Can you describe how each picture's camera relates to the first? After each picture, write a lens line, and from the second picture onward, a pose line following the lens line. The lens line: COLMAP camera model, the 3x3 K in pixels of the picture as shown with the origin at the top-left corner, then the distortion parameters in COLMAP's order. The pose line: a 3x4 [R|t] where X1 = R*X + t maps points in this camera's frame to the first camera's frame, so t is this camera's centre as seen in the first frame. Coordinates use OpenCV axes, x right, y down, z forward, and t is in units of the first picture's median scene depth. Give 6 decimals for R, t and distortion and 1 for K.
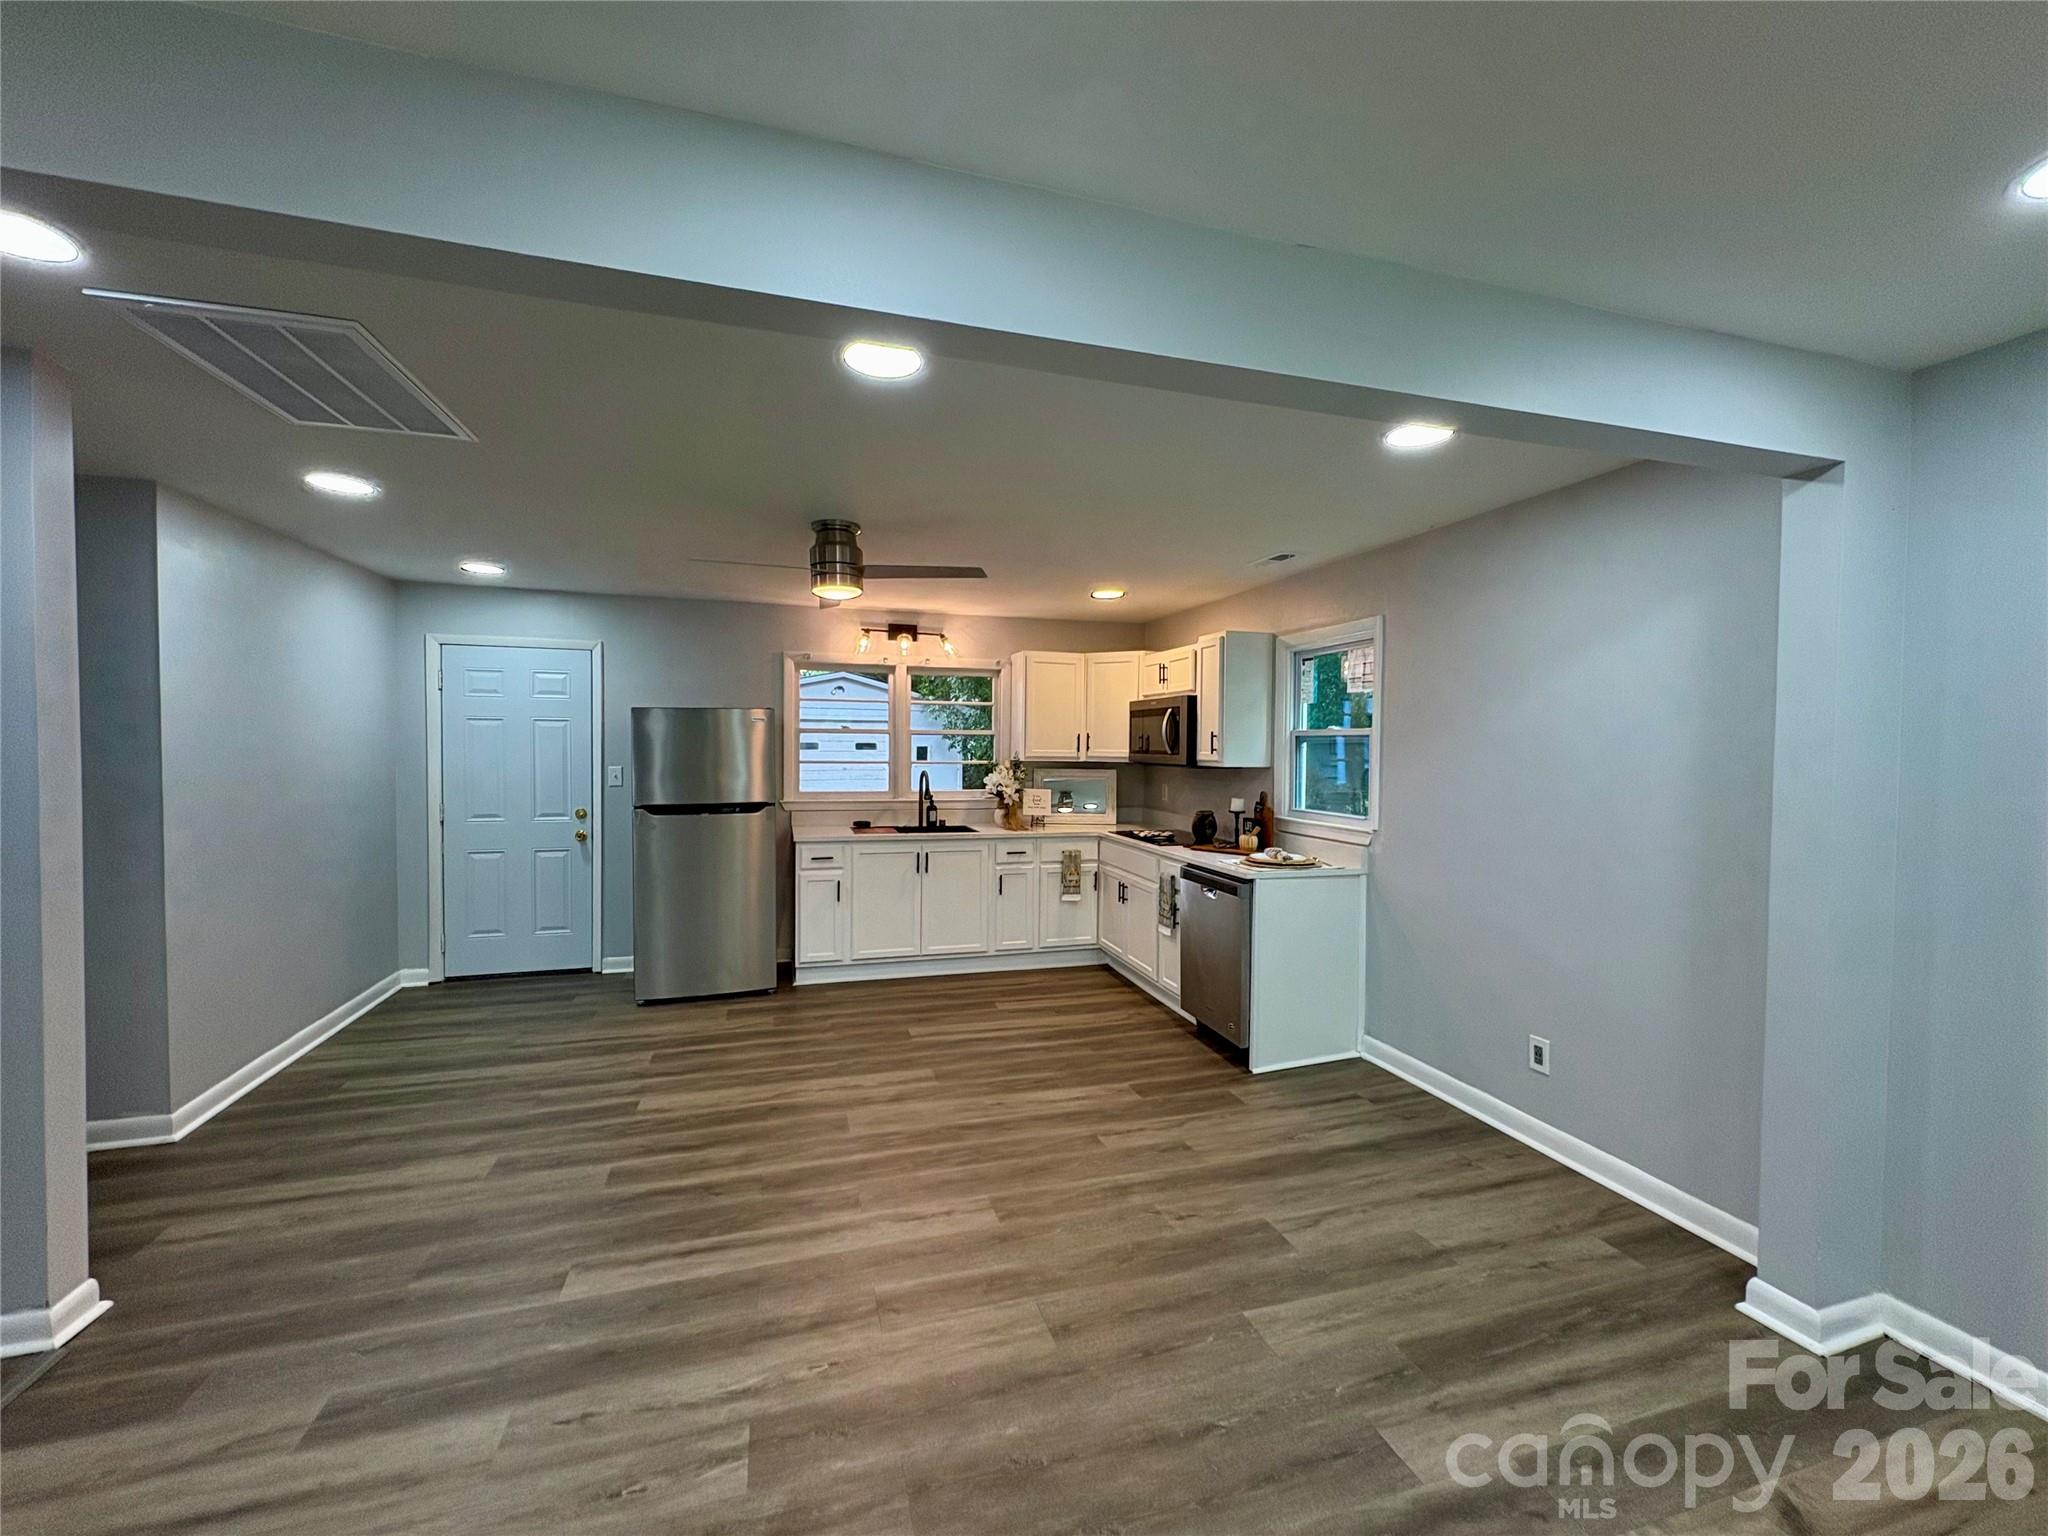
lens RADIAL K [[815.9, 0, 1024.9], [0, 815.9, 767.2], [0, 0, 1]] dist [0.000350, 0.000393]
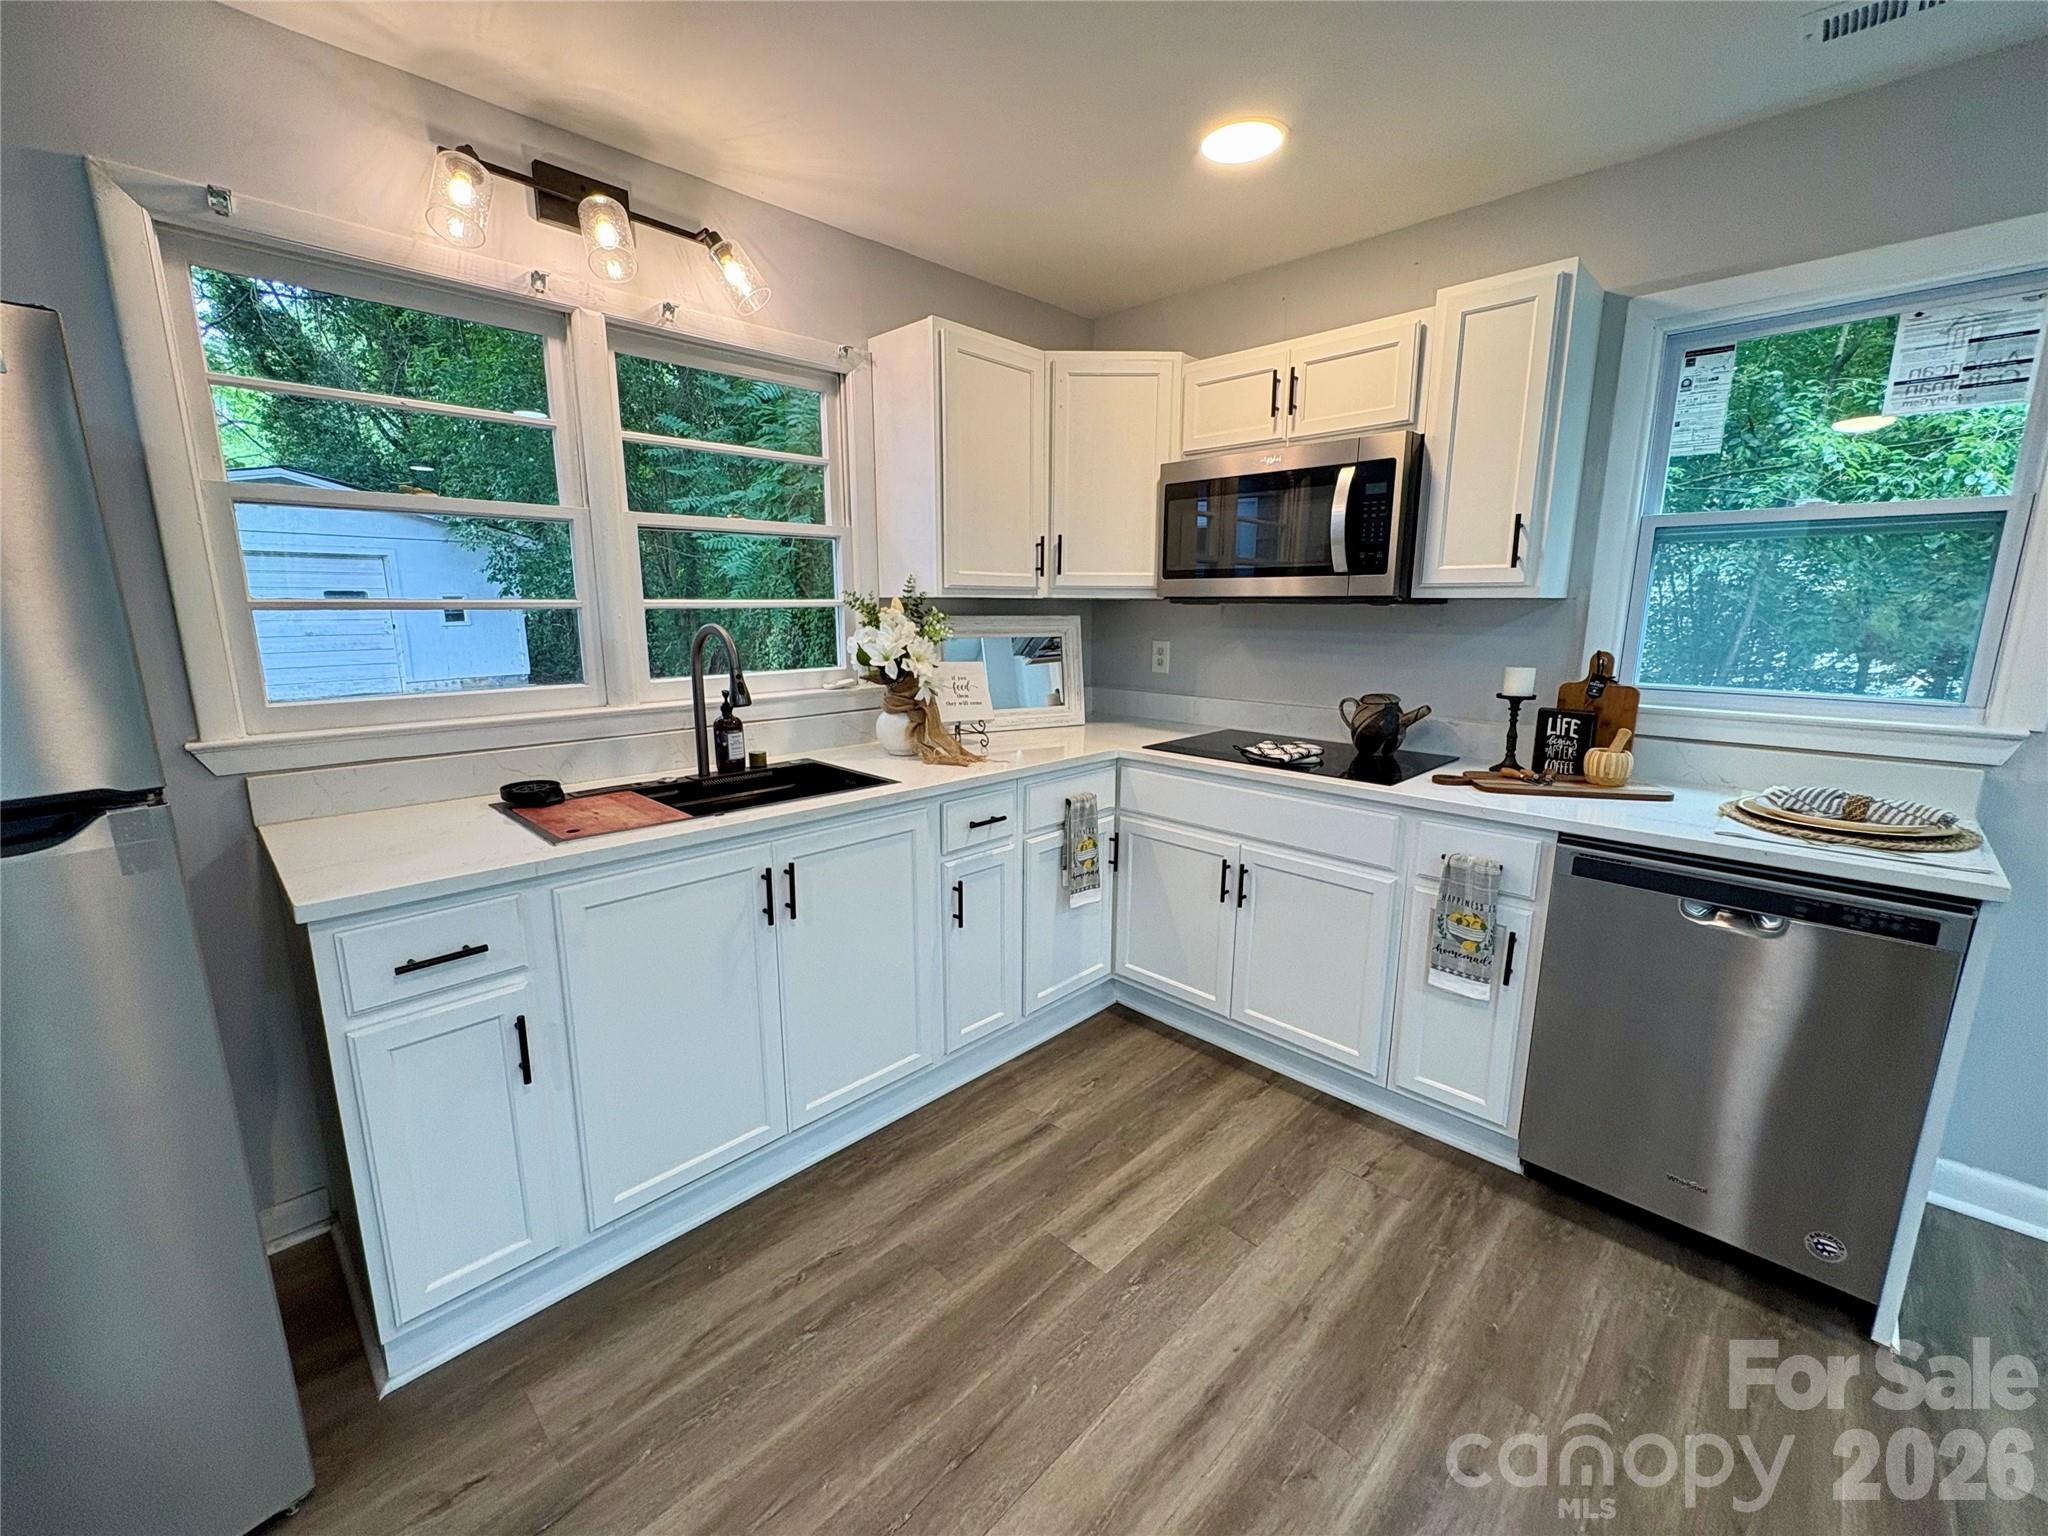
lens RADIAL K [[834.5, 0, 1025.3], [0, 834.5, 767.2], [0, 0, 1]] dist [0.000762, 0.000239]
pose [[0.876811, -0.102061, 0.469878, -0.207354], [0.019831, 0.984058, 0.176739, 0.004281], [-0.480426, -0.145649, 0.864857, 0.694259]]
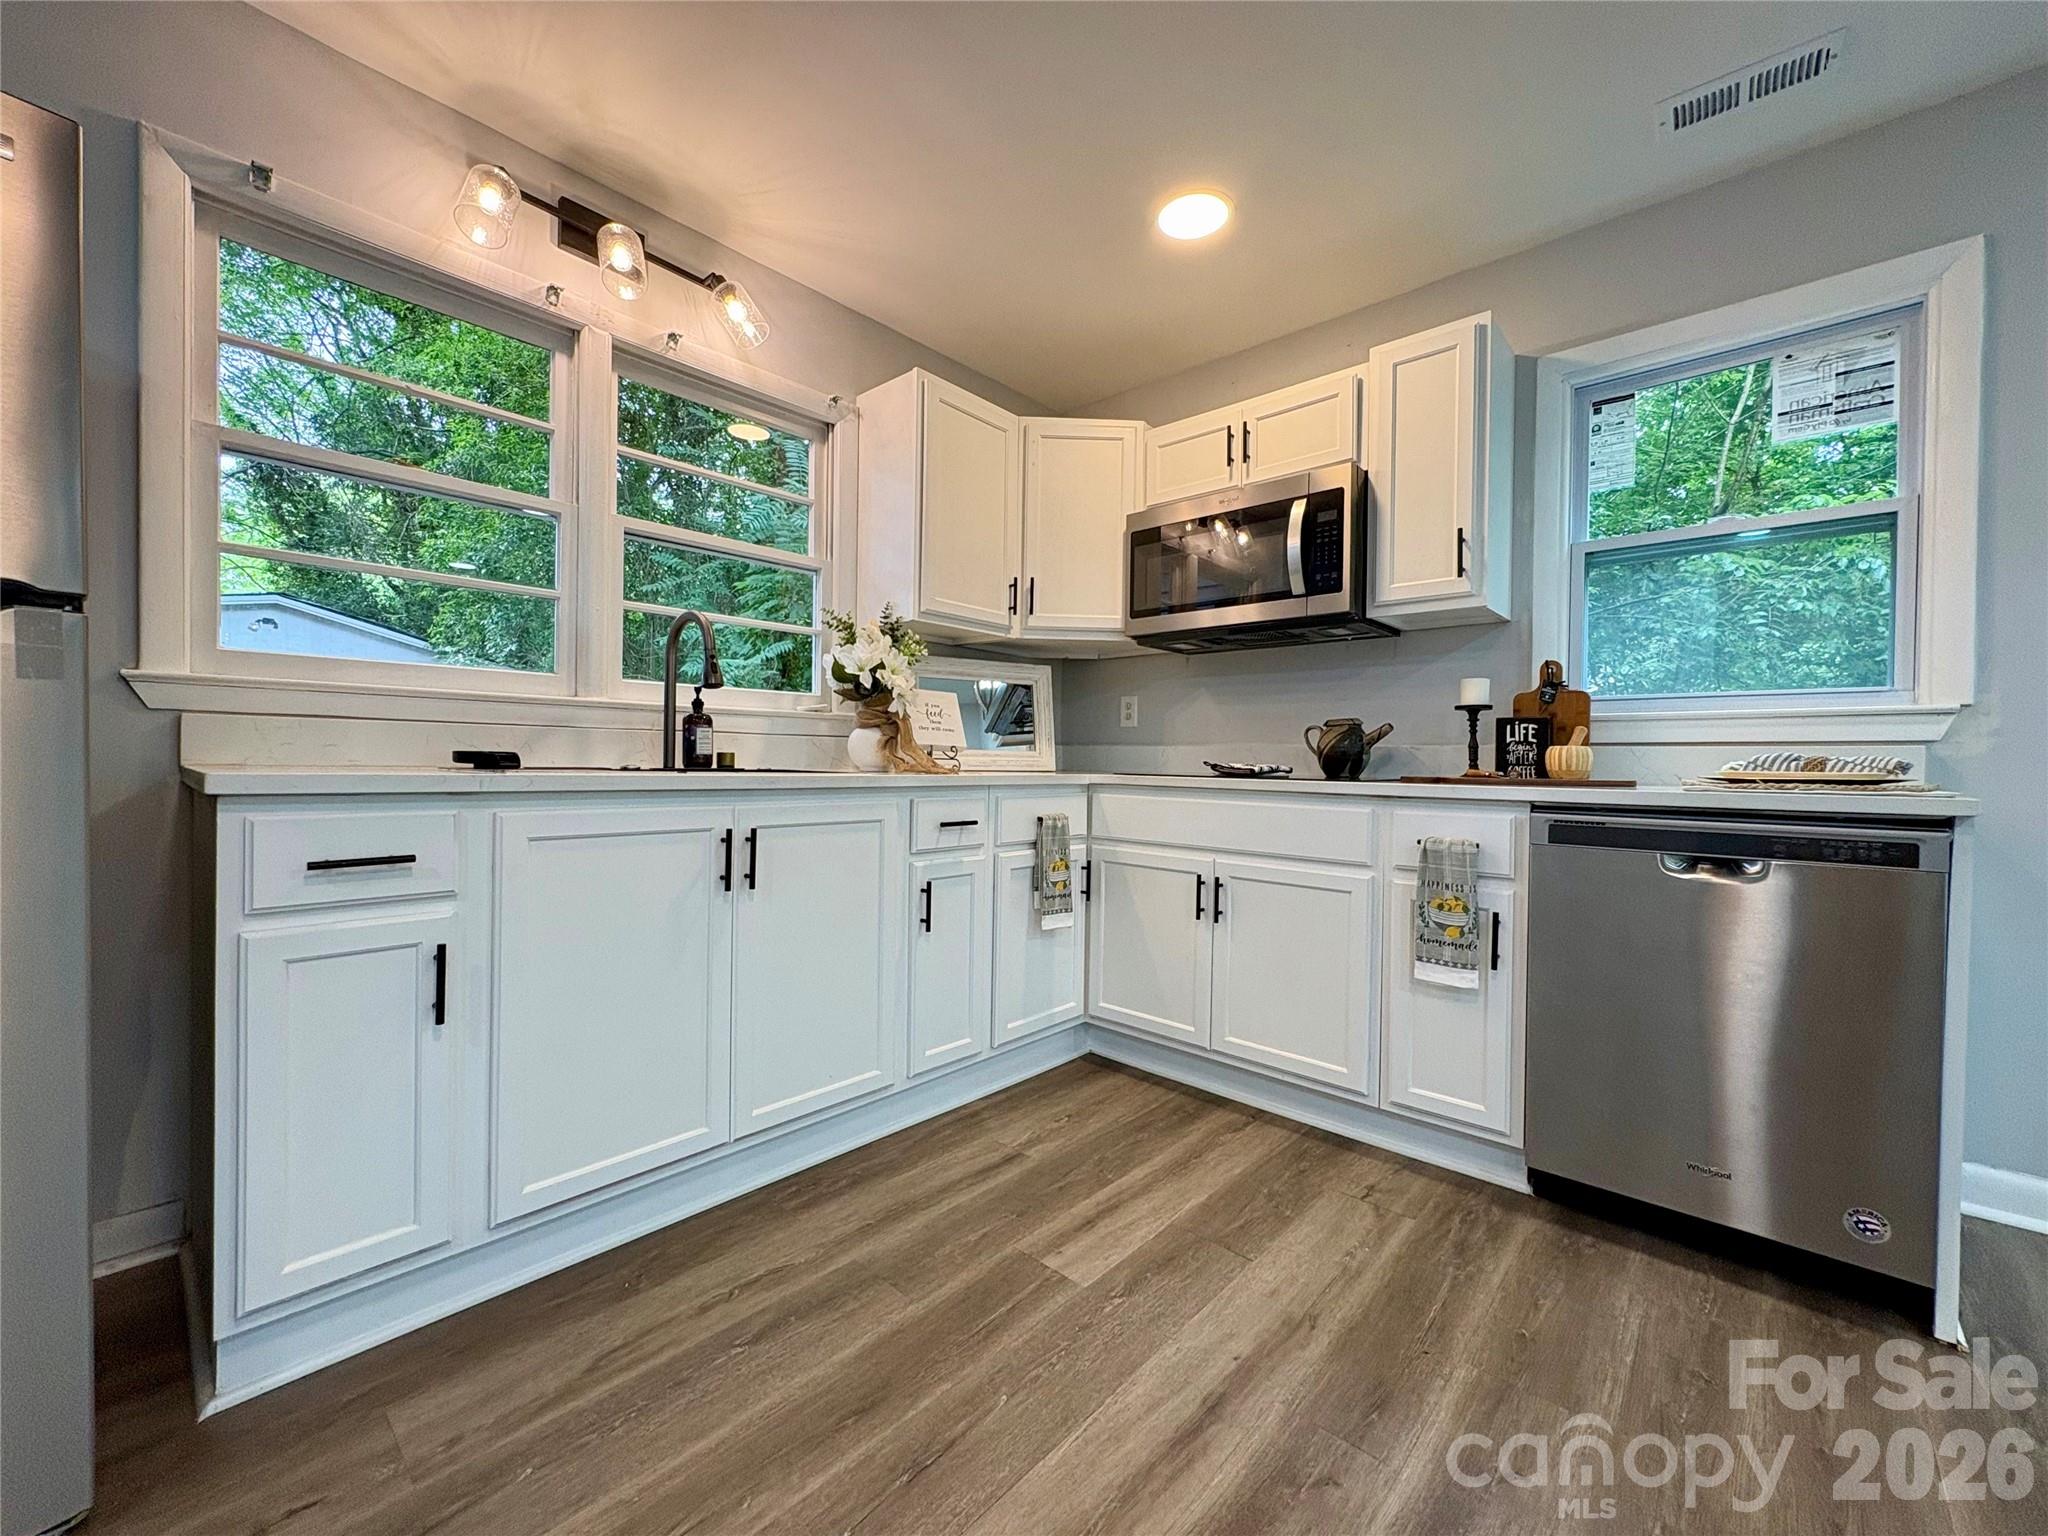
lens RADIAL K [[815.9, 0, 1024.9], [0, 815.9, 767.2], [0, 0, 1]] dist [0.000350, 0.000393]
pose [[0.857978, -0.001997, 0.513683, -0.207994], [0.008046, 0.999922, -0.009552, 0.089191], [-0.513624, 0.012329, 0.857927, 0.700835]]
